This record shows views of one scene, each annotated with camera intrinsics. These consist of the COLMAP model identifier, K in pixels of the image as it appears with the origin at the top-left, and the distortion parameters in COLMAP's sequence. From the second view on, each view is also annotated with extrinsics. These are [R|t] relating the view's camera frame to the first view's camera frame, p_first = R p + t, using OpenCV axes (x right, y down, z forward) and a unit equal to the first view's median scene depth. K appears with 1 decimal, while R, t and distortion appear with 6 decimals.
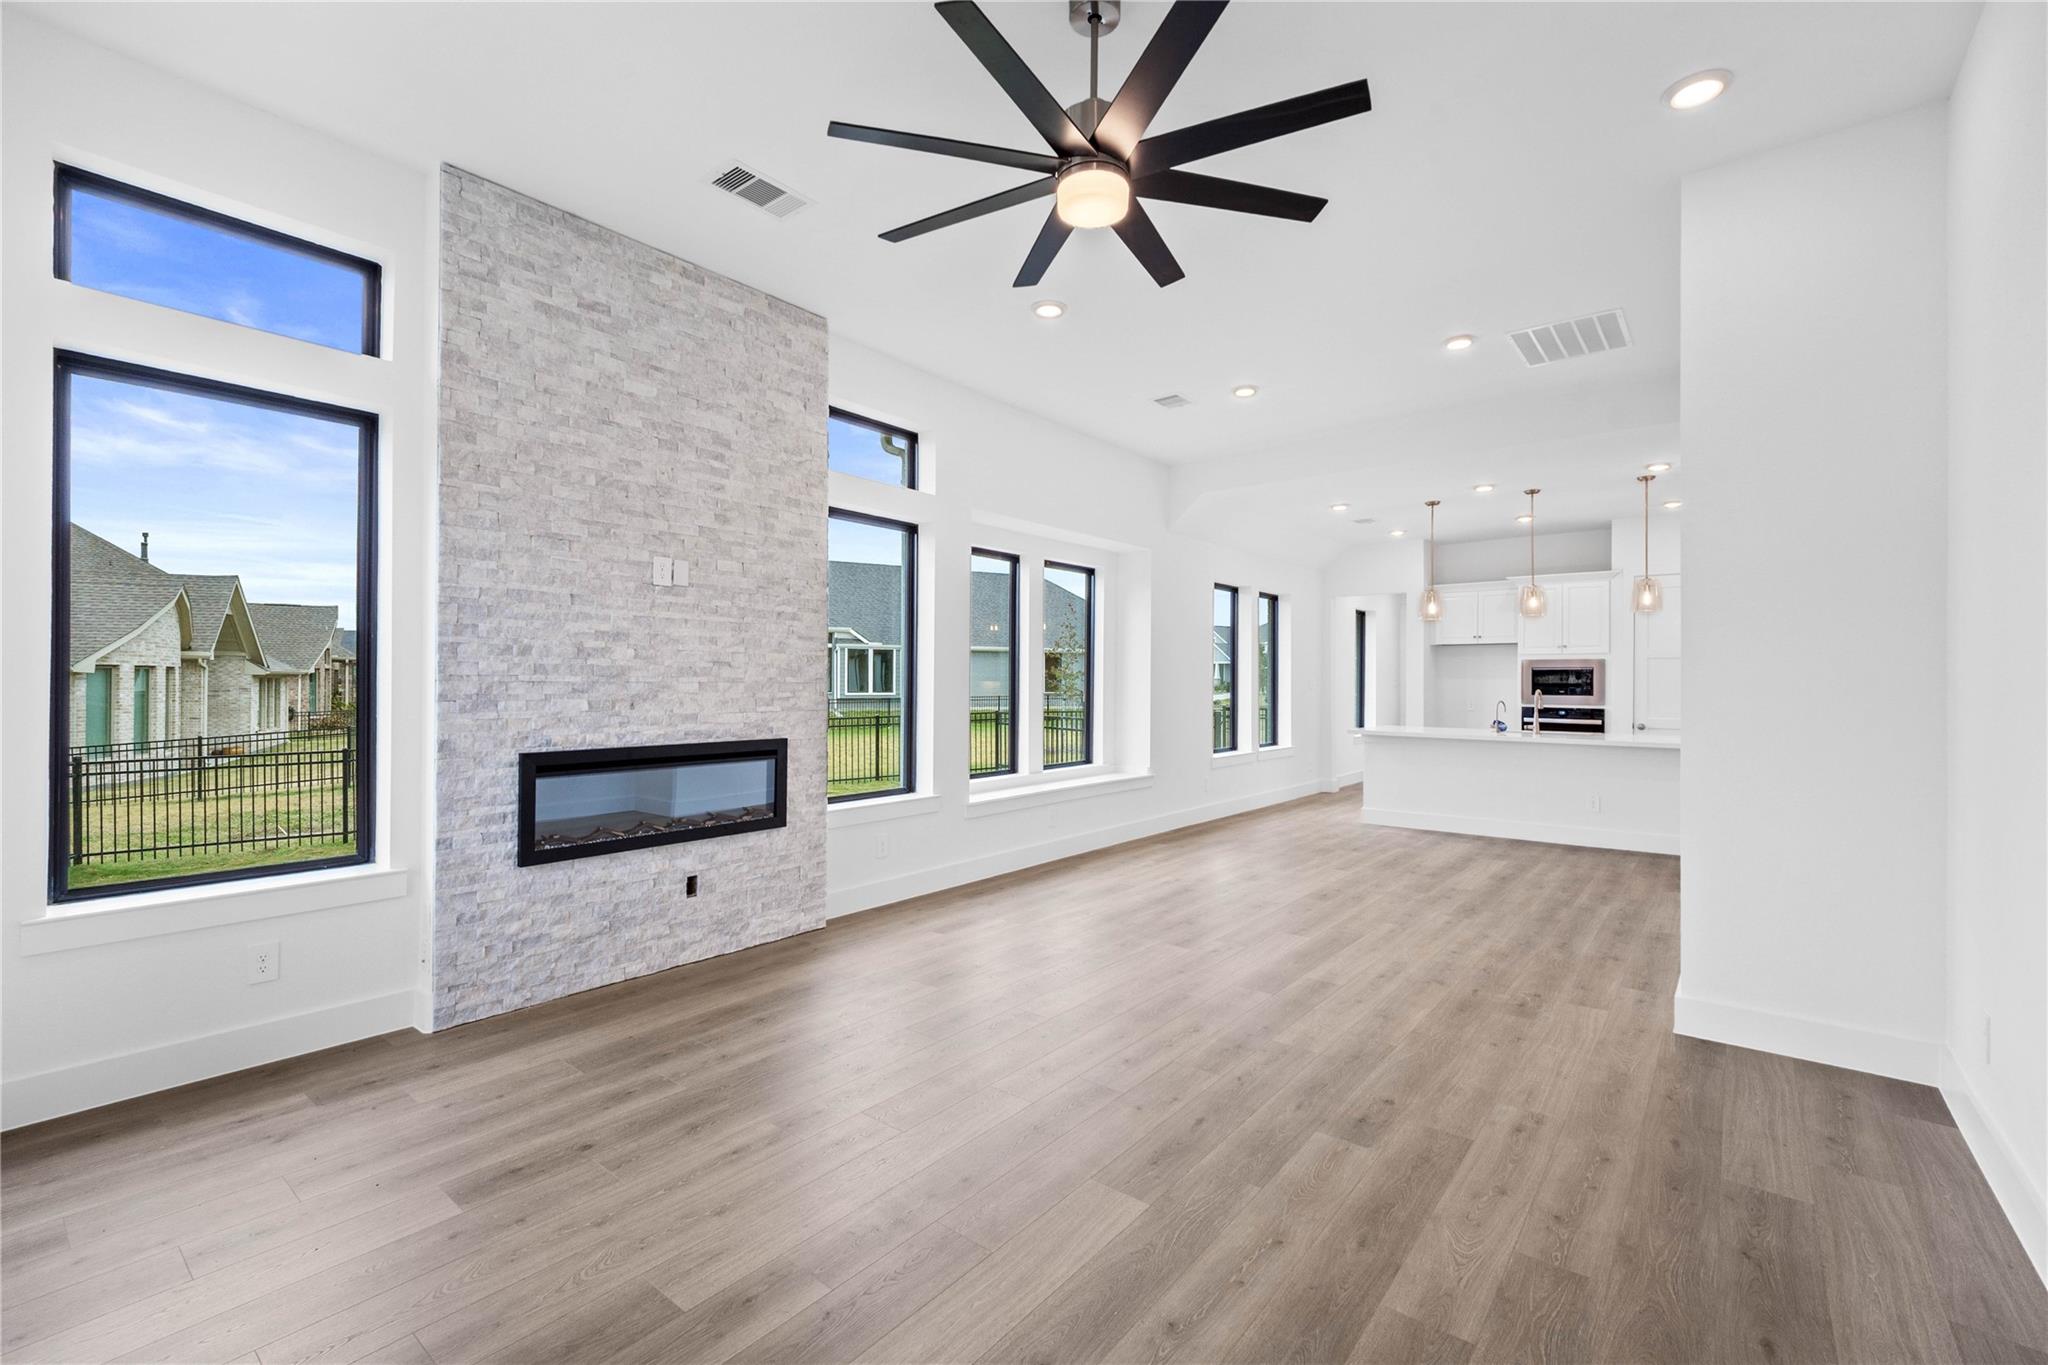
lens RADIAL K [[864.9, 0, 1012.5], [0, 864.9, 676.2], [0, 0, 1]] dist [0.003941, 0.000502]
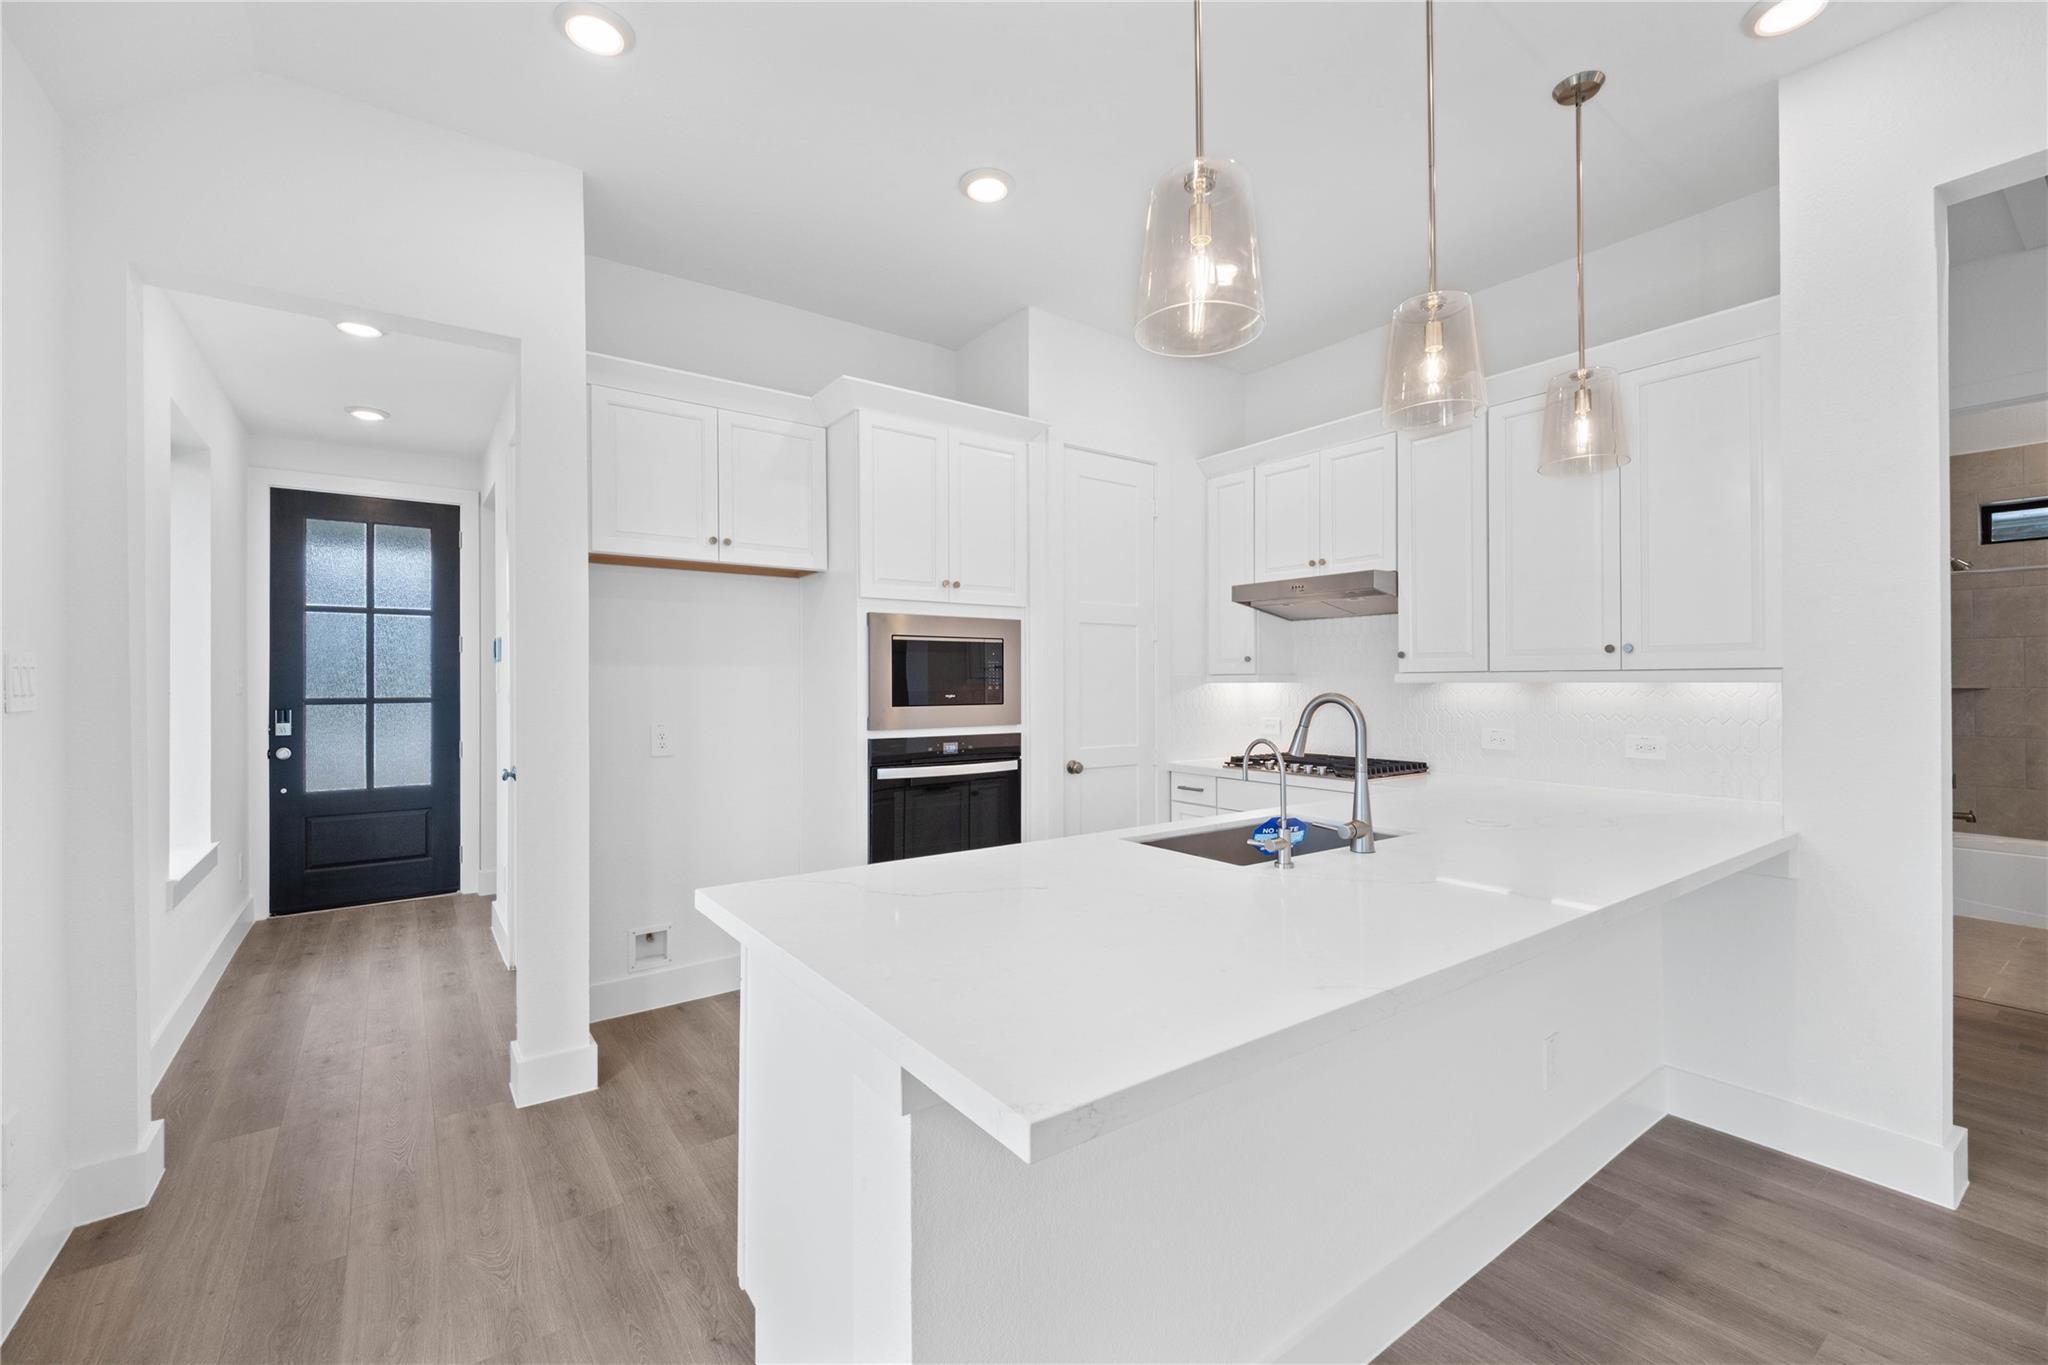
lens RADIAL K [[864.9, 0, 1003.6], [0, 864.9, 674.5], [0, 0, 1]] dist [0.003941, 0.000502]
pose [[0.247203, -0.000459, 0.968964, 0.249692], [-0.002486, 0.999996, 0.001108, 0.007135], [-0.968960, -0.002682, 0.247201, 0.863650]]
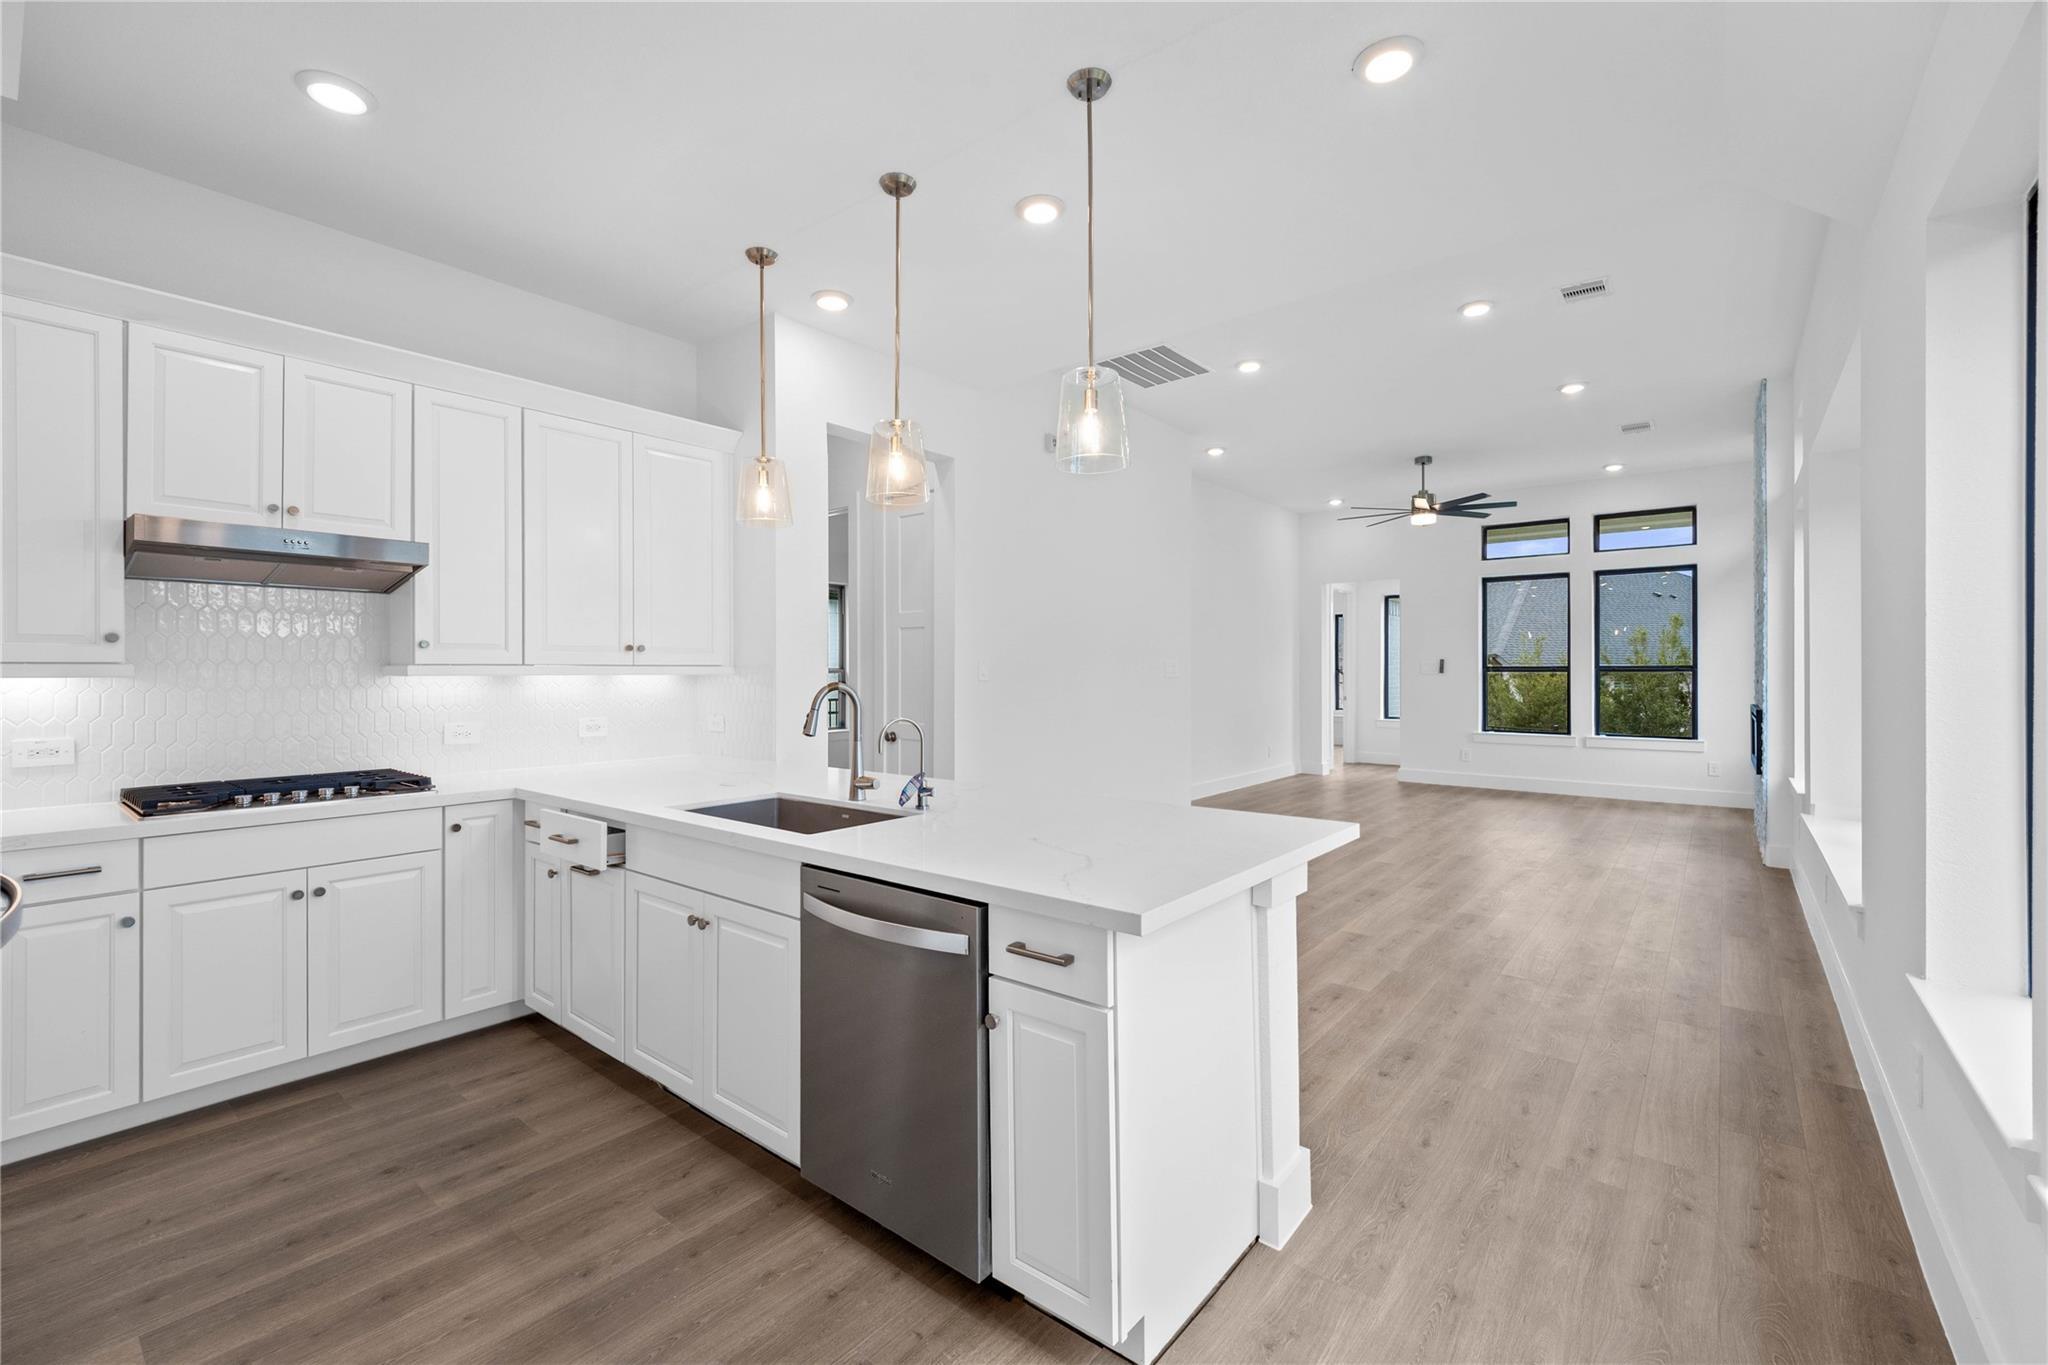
lens RADIAL K [[864.9, 0, 1028.0], [0, 864.9, 676.3], [0, 0, 1]] dist [0.003941, 0.000502]
pose [[-0.999431, -0.006830, -0.033018, 0.449909], [-0.006785, 0.999976, -0.001455, 0.009772], [0.033028, -0.001230, -0.999454, 1.140703]]
